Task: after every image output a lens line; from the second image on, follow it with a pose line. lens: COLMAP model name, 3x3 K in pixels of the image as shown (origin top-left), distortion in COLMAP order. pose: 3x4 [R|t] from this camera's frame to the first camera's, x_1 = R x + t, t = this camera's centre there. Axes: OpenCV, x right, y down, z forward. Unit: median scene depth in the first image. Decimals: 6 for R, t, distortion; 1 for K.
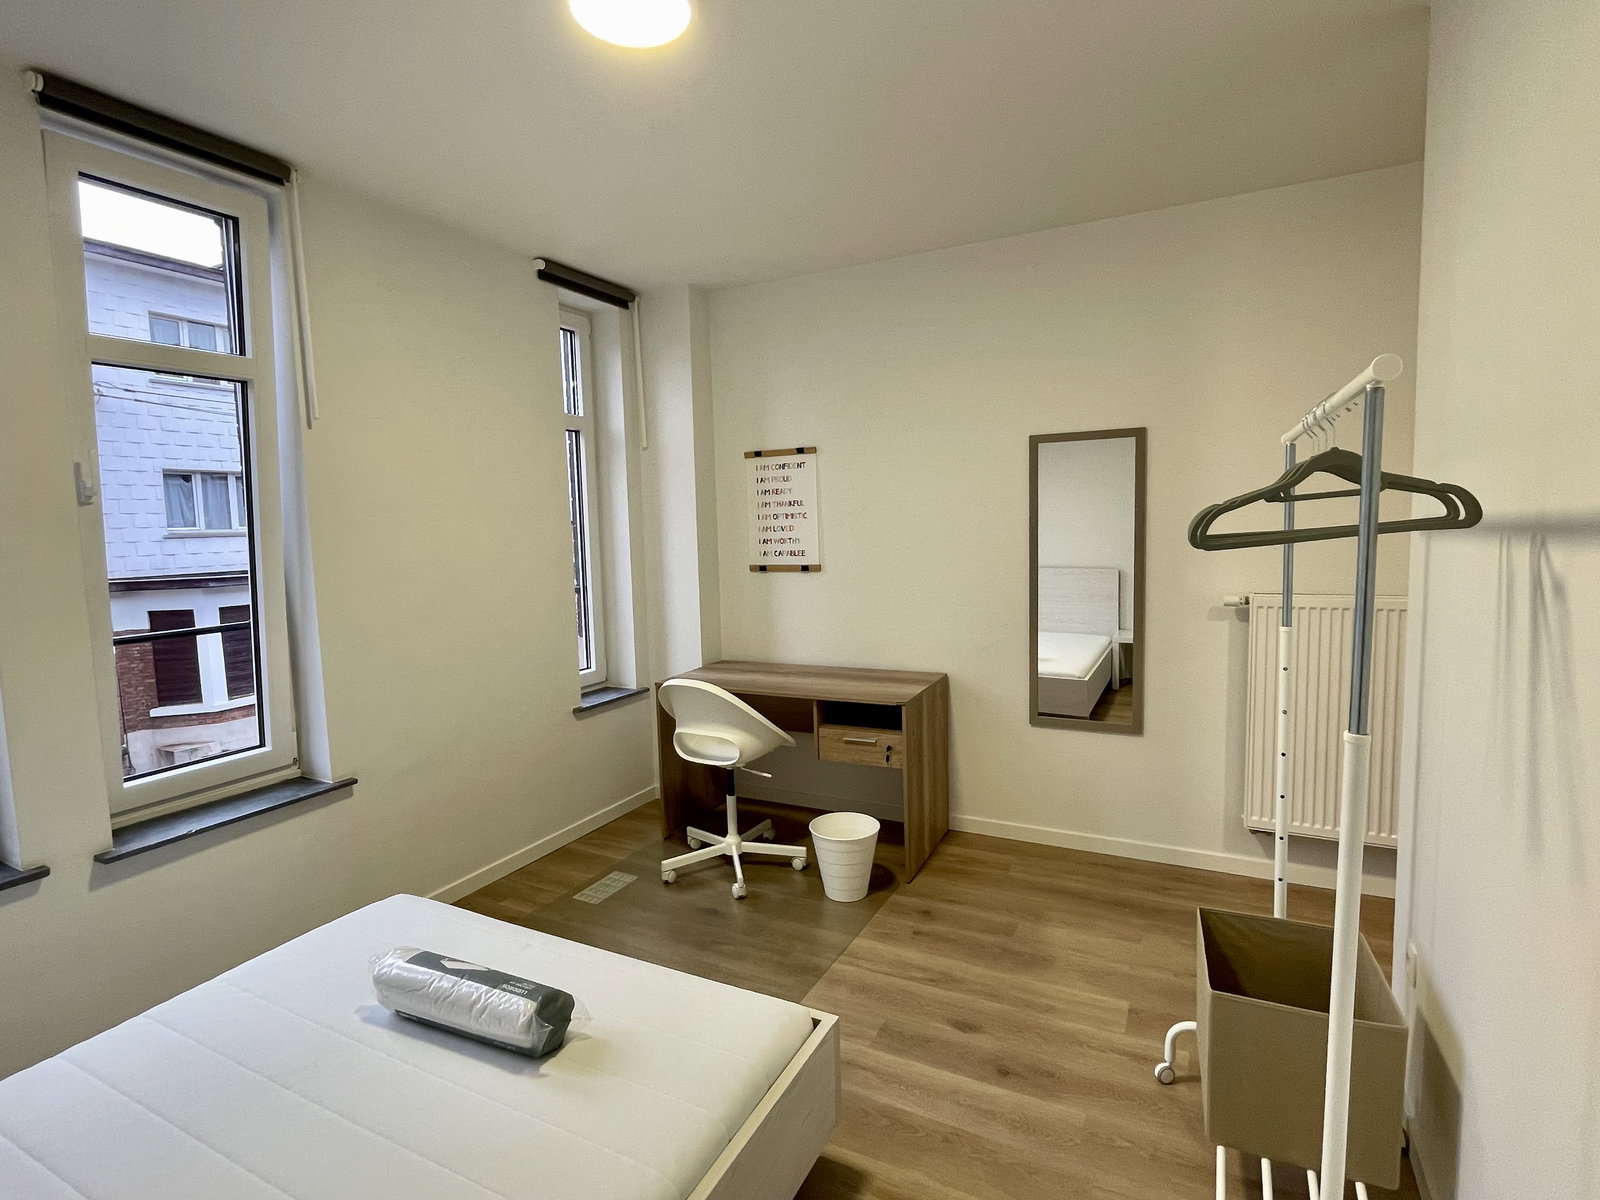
lens RADIAL K [[791.1, 0, 800.0], [0, 791.1, 600.0], [0, 0, 1]] dist [0.000292, -0.000055]
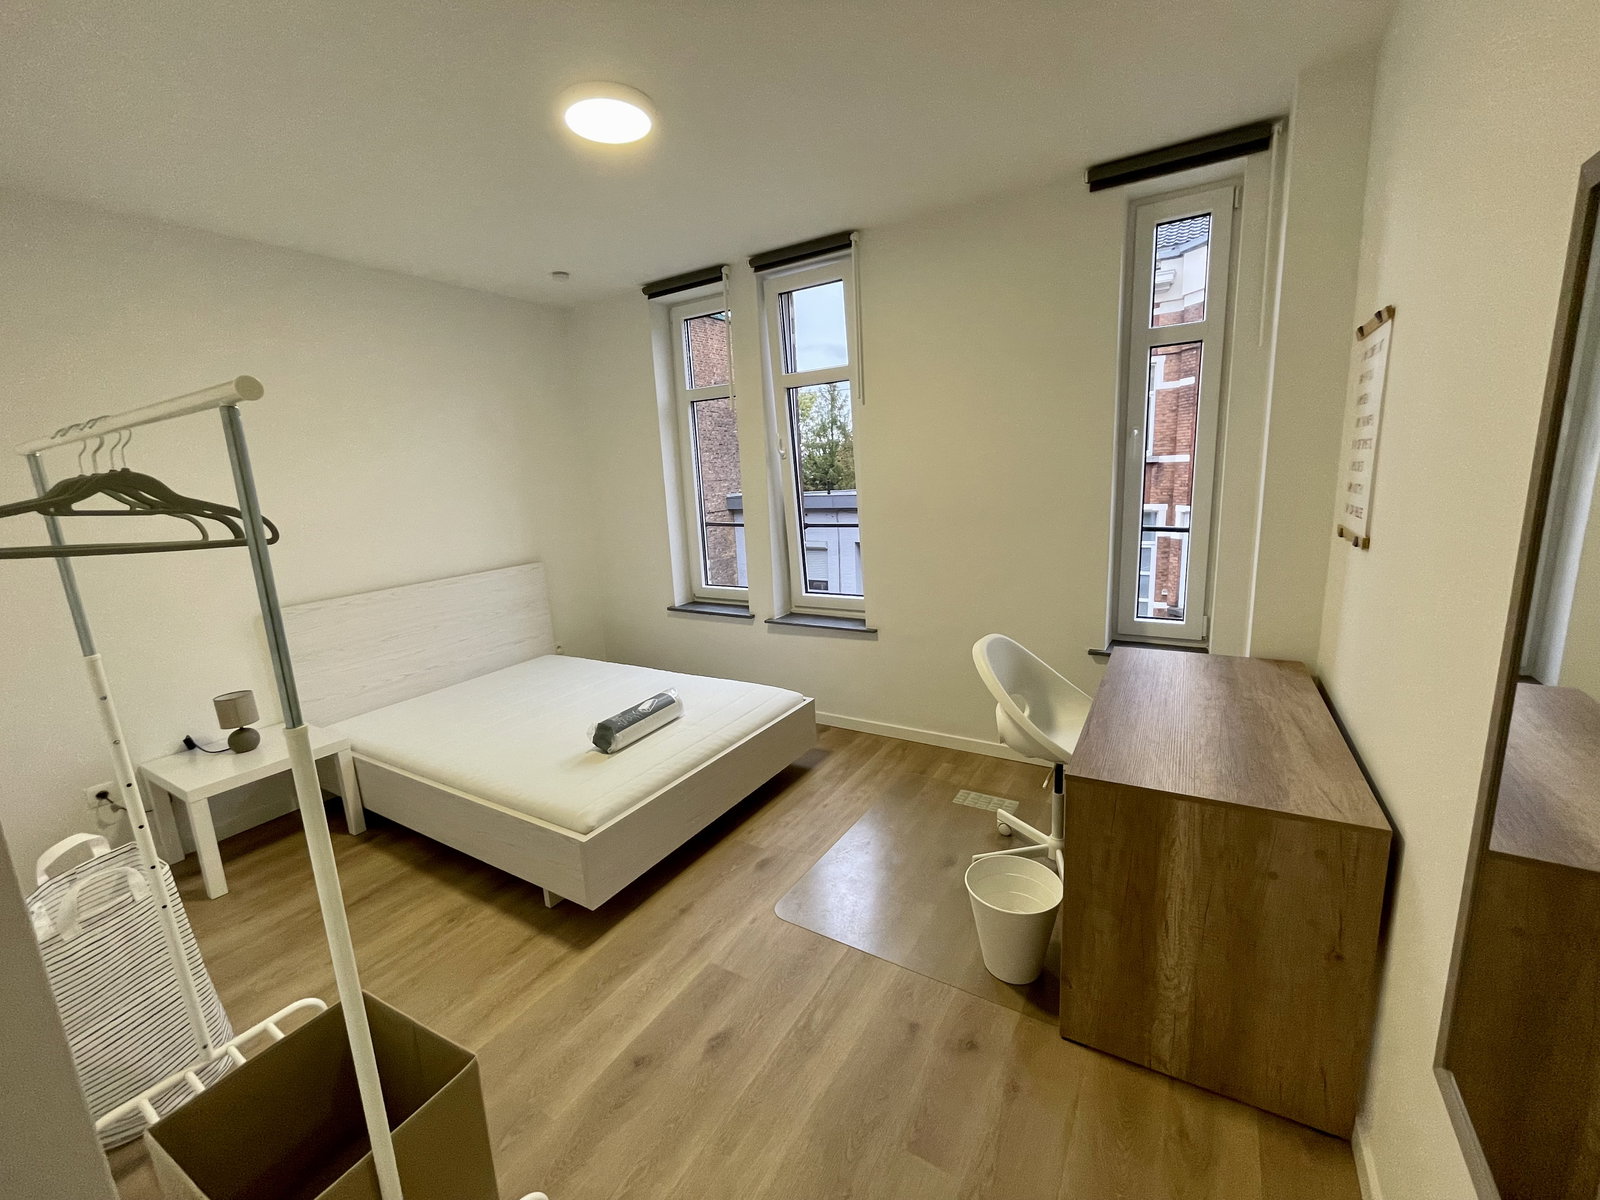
lens RADIAL K [[648.2, 0, 802.4], [0, 648.2, 600.2], [0, 0, 1]] dist [-0.002005, -0.000182]
pose [[-0.068789, 0.225263, -0.971867, 0.773723], [-0.048214, 0.972285, 0.228772, -0.135578], [0.996466, 0.062594, -0.056022, 1.041904]]
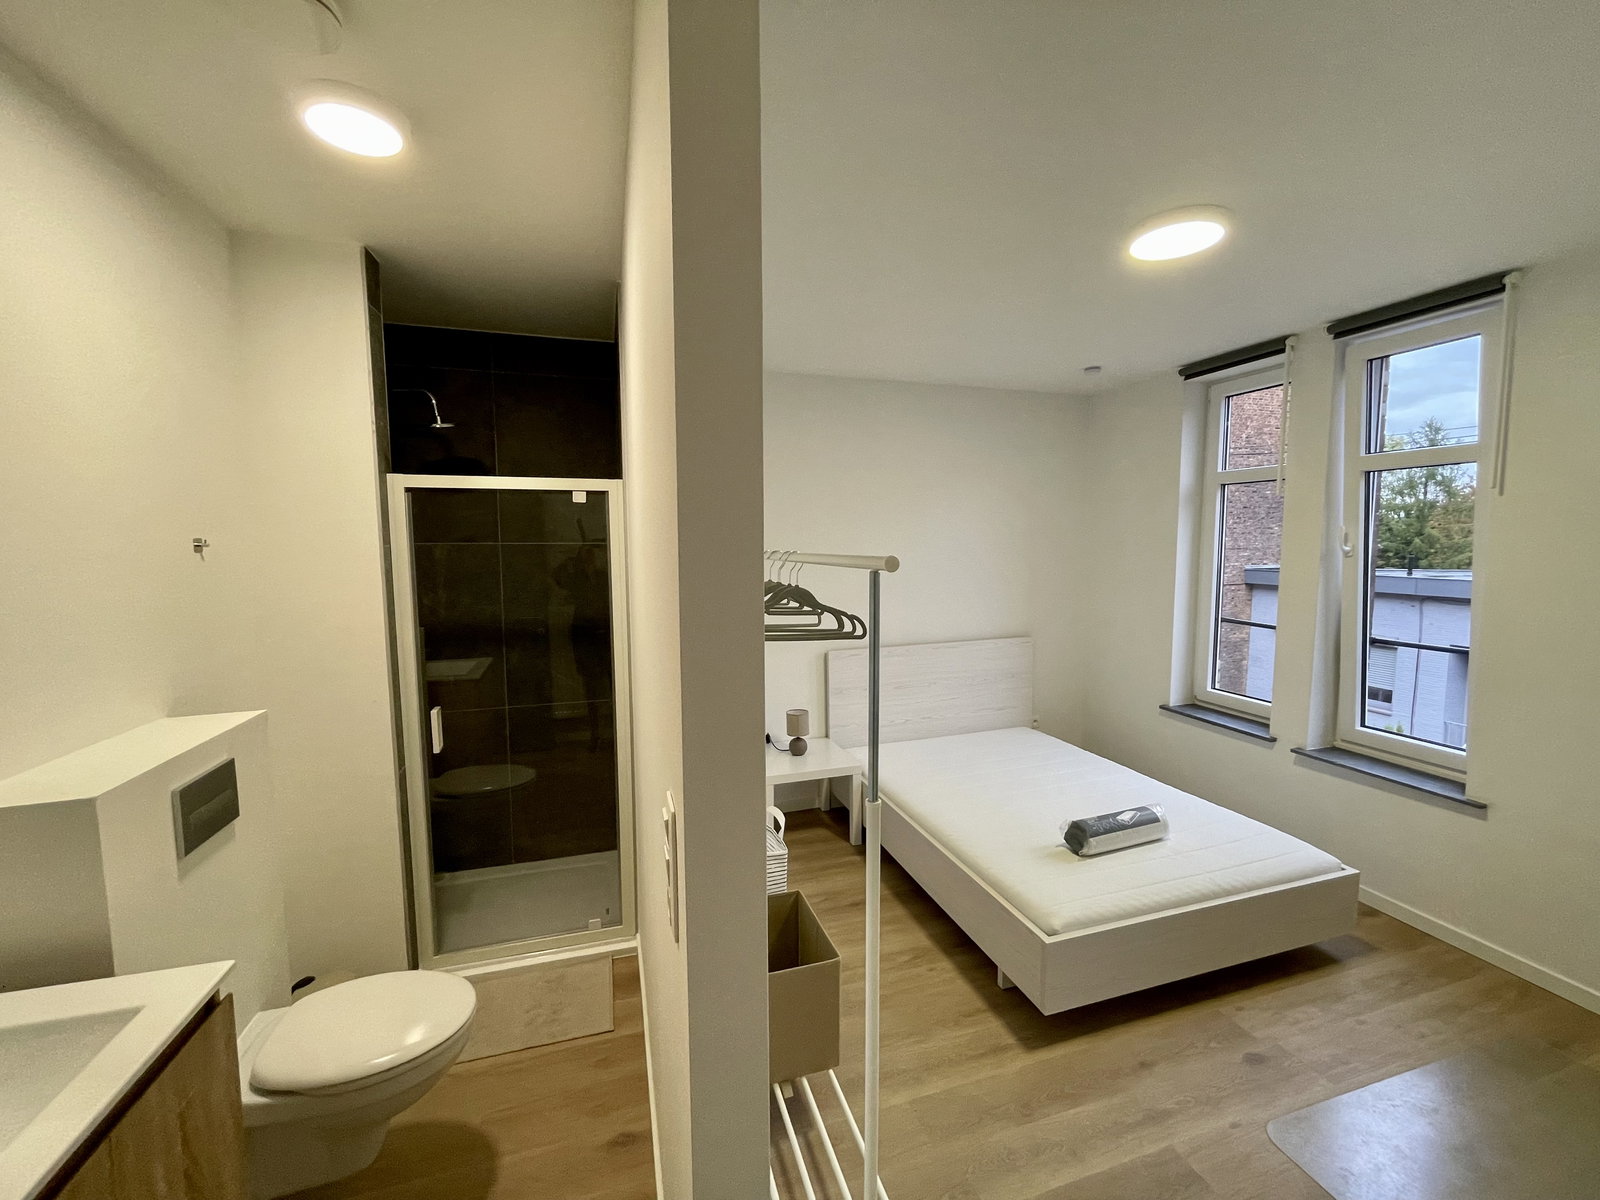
lens RADIAL K [[648.2, 0, 802.4], [0, 648.2, 600.2], [0, 0, 1]] dist [-0.002005, -0.000182]
pose [[-0.705456, 0.097217, -0.702055, 0.822966], [-0.043261, 0.982795, 0.179563, -0.204133], [0.707432, 0.157045, -0.689113, 1.018364]]
